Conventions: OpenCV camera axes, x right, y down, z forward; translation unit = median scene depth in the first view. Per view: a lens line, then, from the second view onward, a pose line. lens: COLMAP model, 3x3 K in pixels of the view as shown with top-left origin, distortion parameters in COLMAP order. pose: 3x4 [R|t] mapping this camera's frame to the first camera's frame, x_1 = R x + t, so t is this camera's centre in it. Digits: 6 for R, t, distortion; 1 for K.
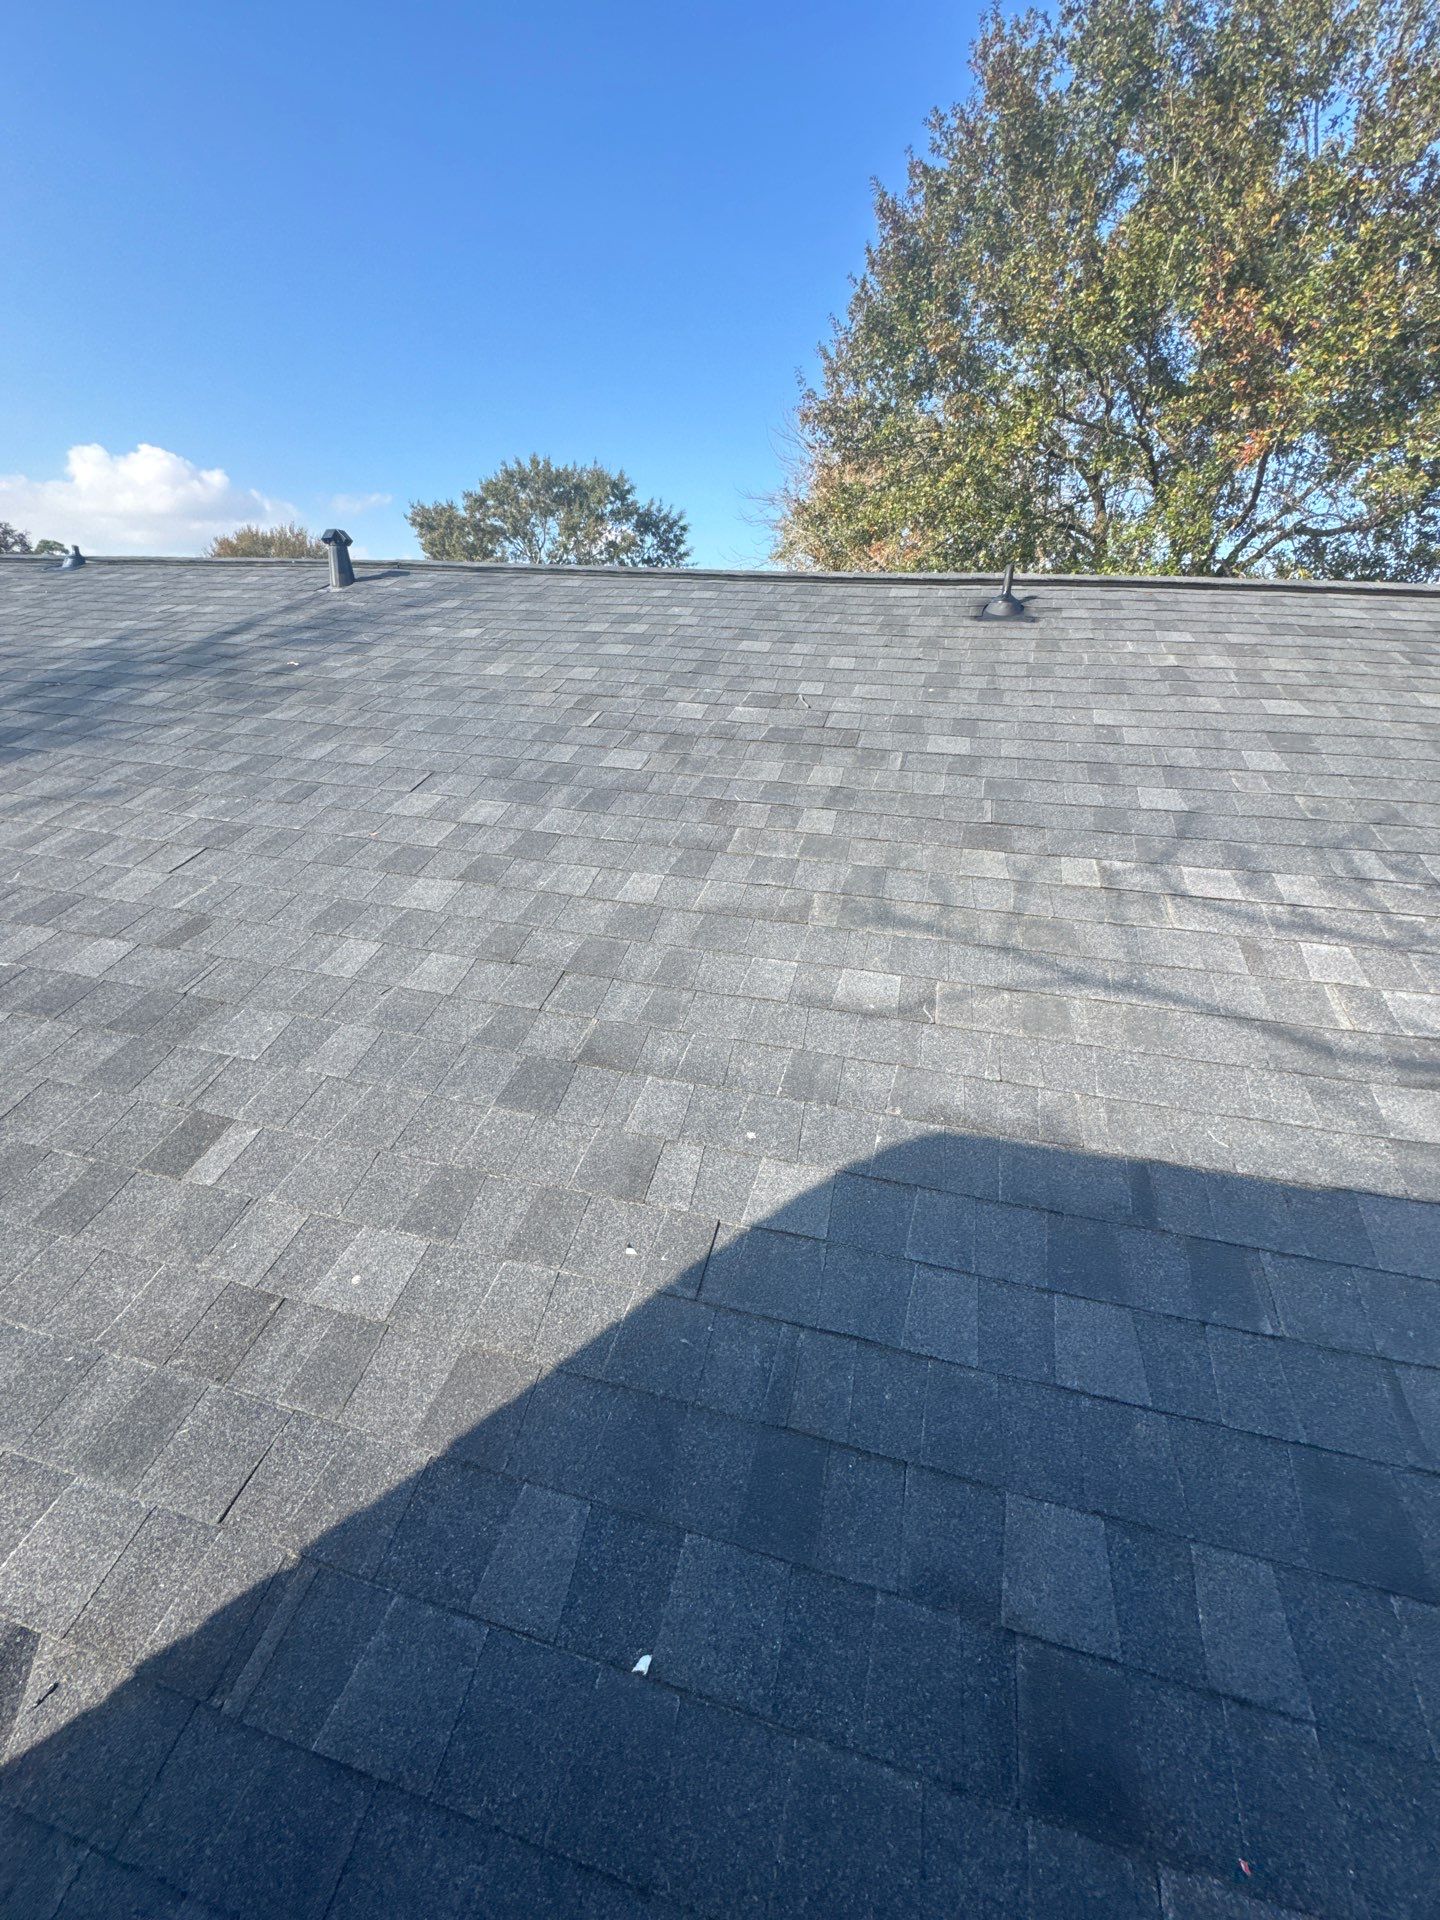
lens RADIAL K [[770.6, 0, 713.2], [0, 770.6, 957.3], [0, 0, 1]] dist [0.000333, -0.000274]
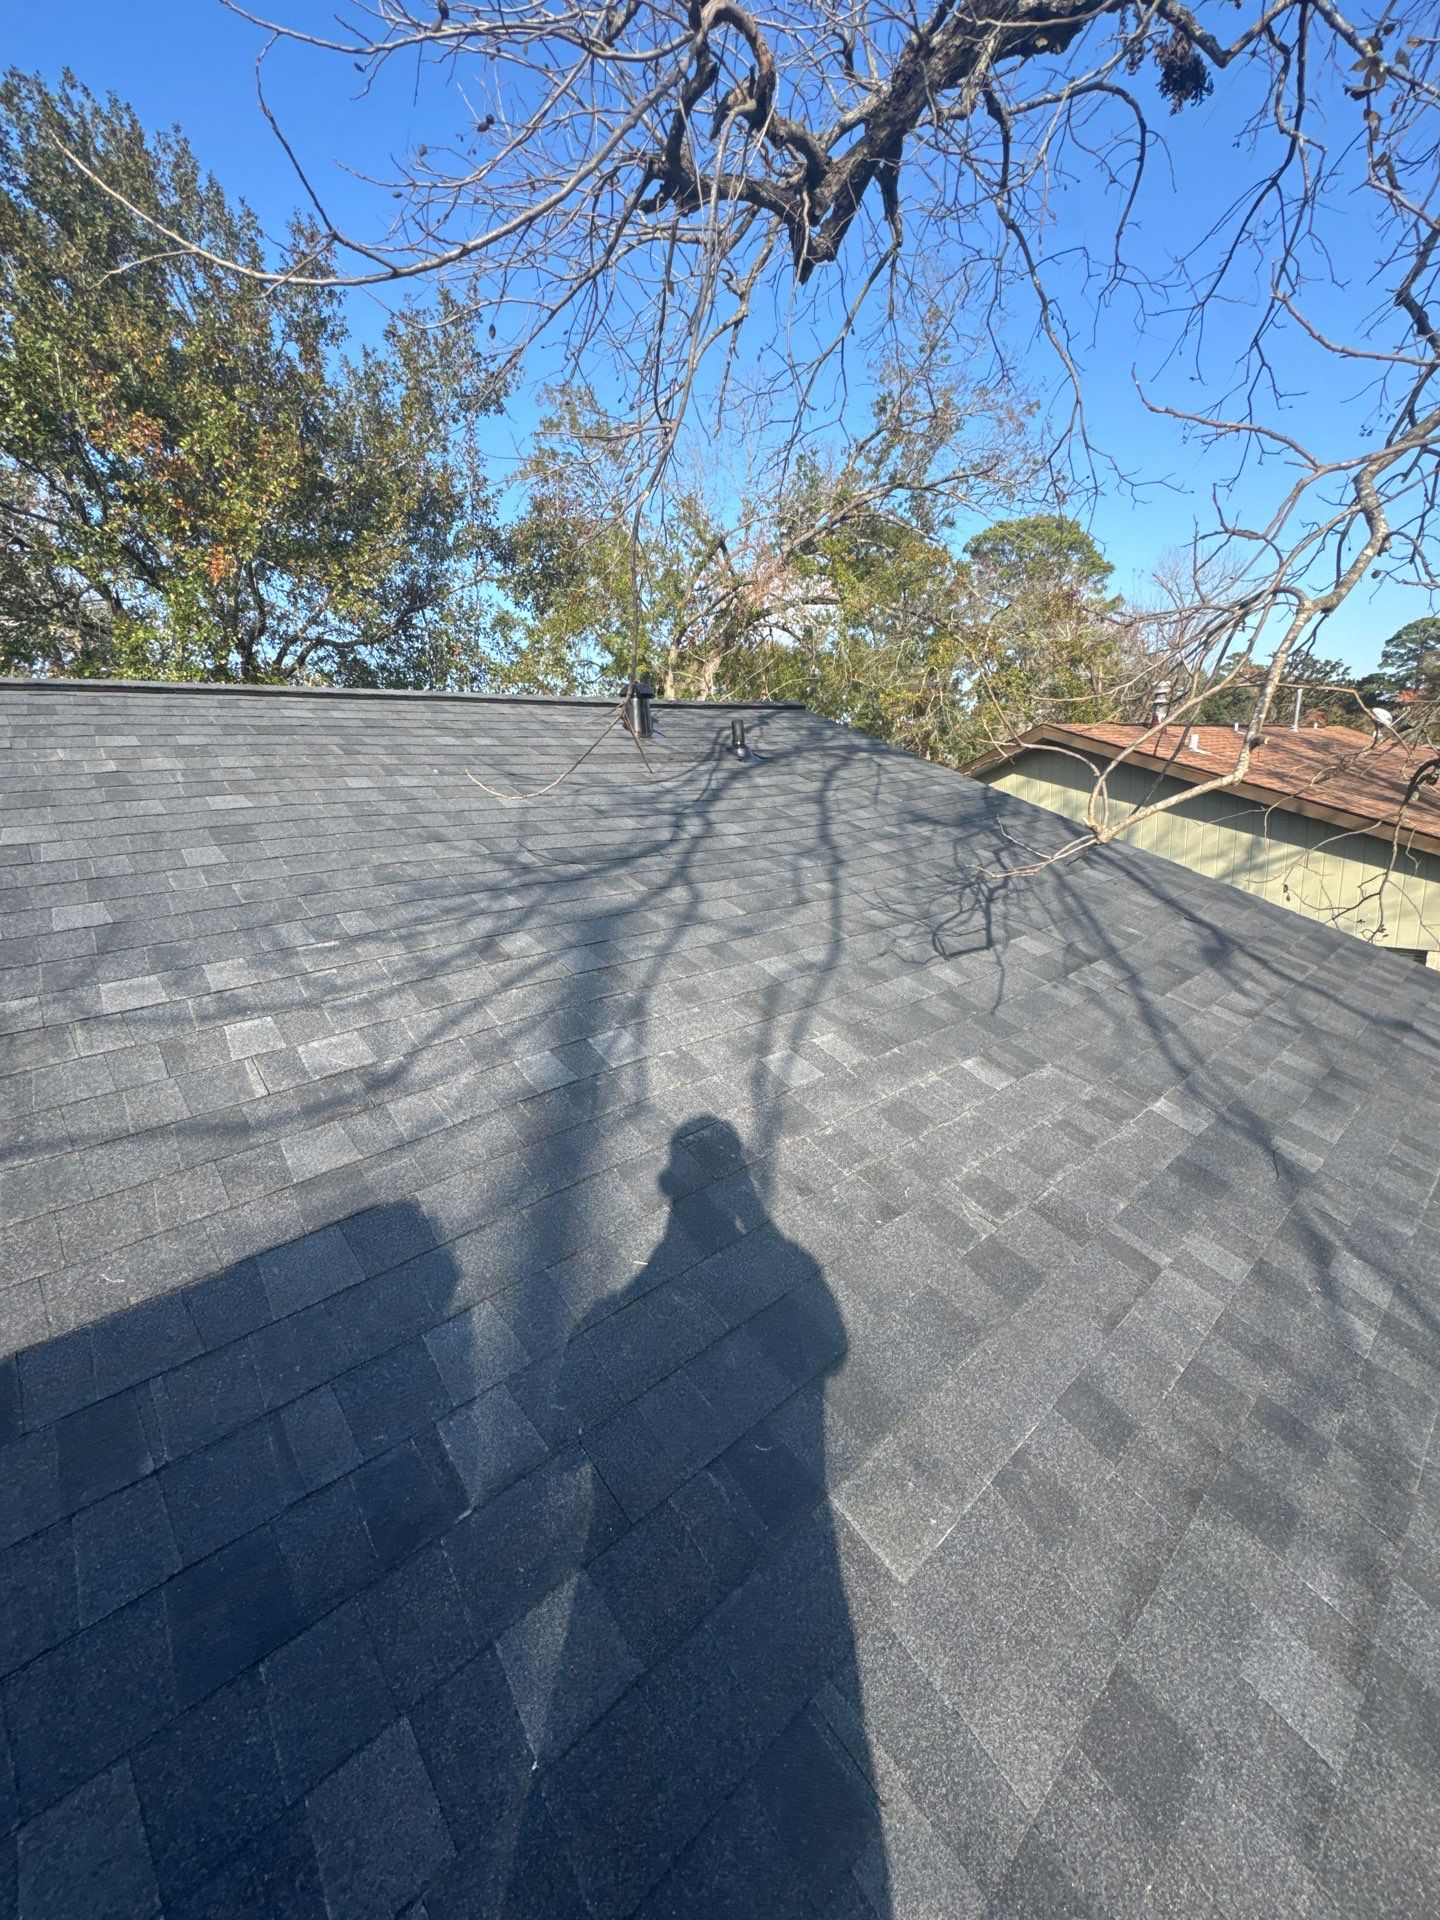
lens RADIAL K [[770.6, 0, 713.2], [0, 770.6, 957.3], [0, 0, 1]] dist [0.000333, -0.000274]
pose [[0.559144, -0.269001, 0.784218, 0.297780], [0.352860, 0.933165, 0.068505, 0.046941], [-0.750232, 0.238415, 0.616693, -0.128213]]
